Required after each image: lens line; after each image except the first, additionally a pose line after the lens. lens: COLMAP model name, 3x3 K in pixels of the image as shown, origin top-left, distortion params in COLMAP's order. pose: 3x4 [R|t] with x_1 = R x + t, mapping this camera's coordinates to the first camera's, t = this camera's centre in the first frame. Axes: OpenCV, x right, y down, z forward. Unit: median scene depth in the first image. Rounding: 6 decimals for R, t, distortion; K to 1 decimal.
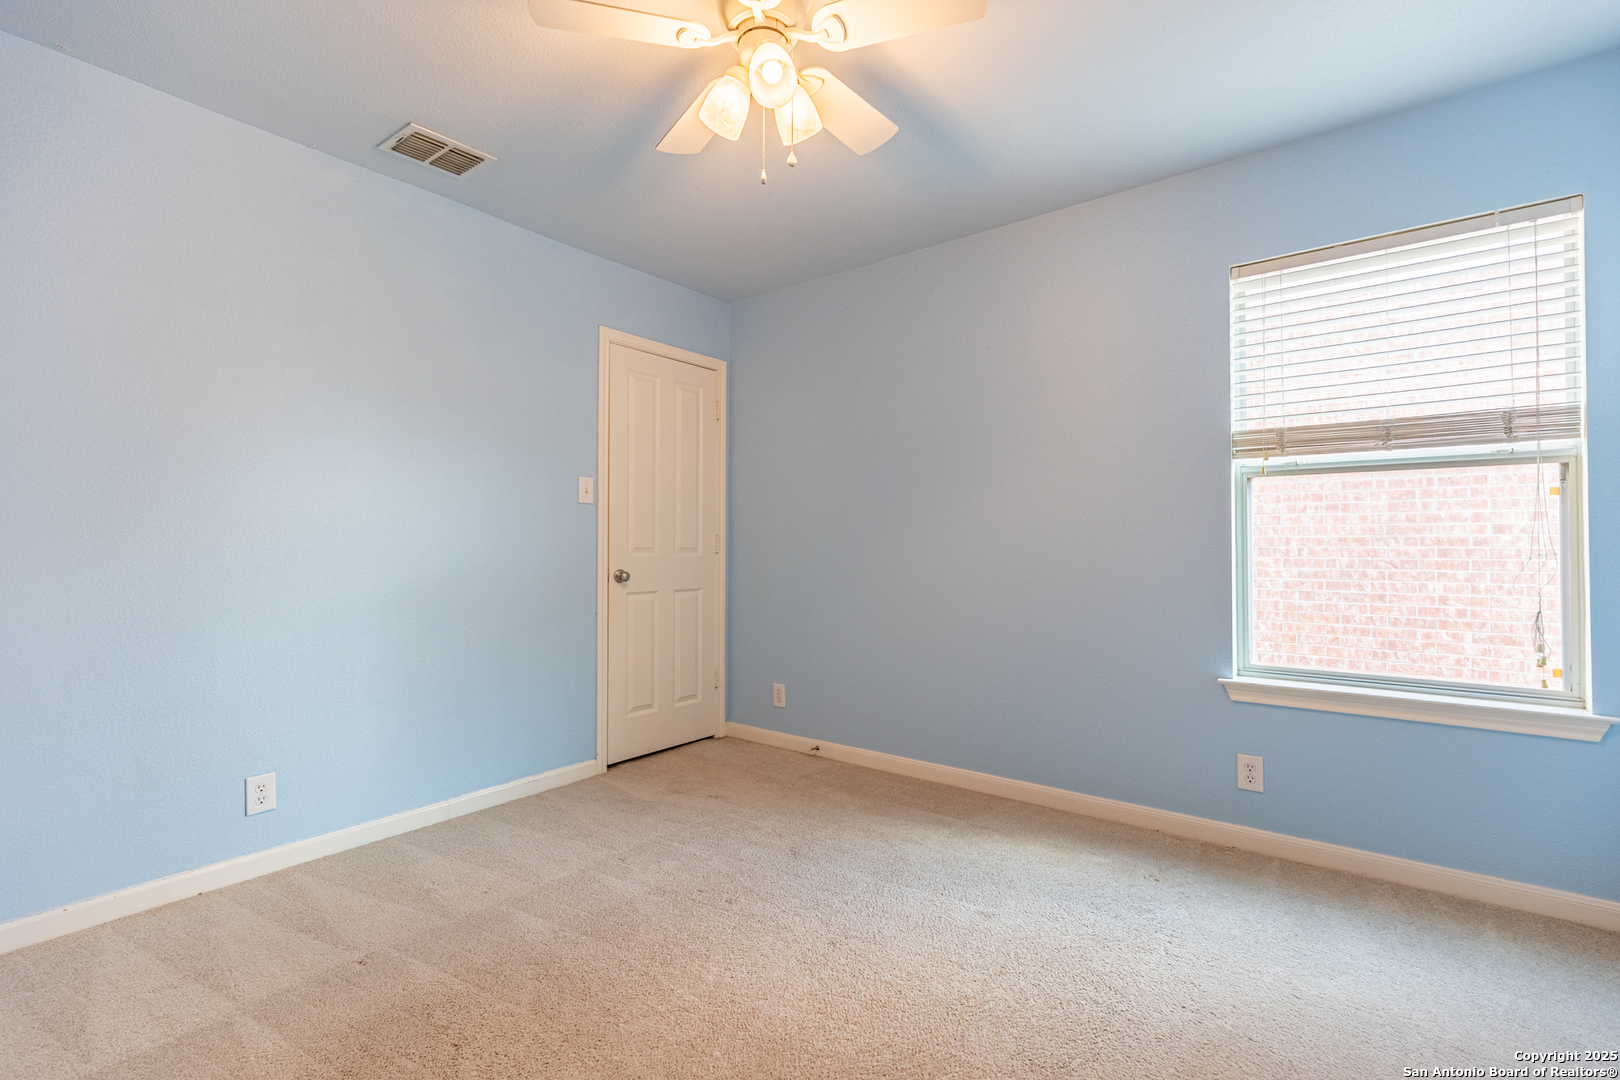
lens RADIAL K [[728.1, 0, 816.5], [0, 728.1, 546.3], [0, 0, 1]] dist [0.004022, -0.000970]
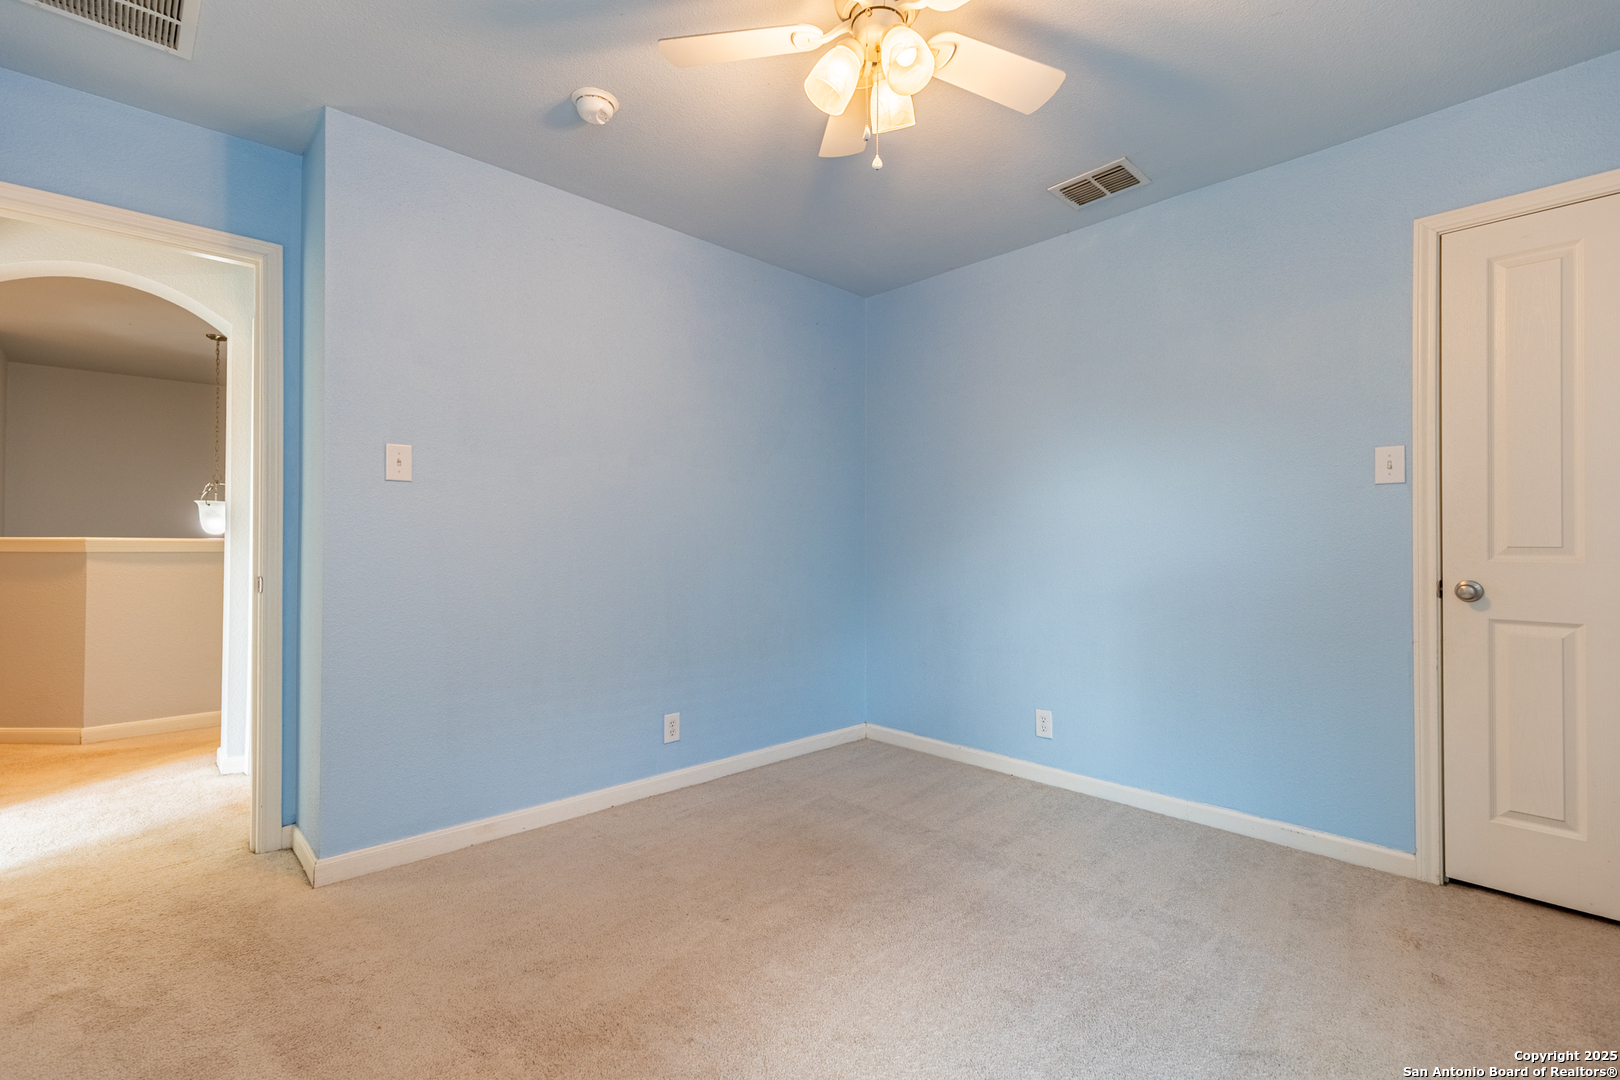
lens RADIAL K [[728.1, 0, 805.8], [0, 728.1, 543.2], [0, 0, 1]] dist [0.004022, -0.000970]
pose [[-0.169044, 0.001114, -0.985608, 0.526485], [0.002514, 0.999997, 0.000699, -0.003233], [0.985605, -0.002360, -0.169046, 0.621622]]
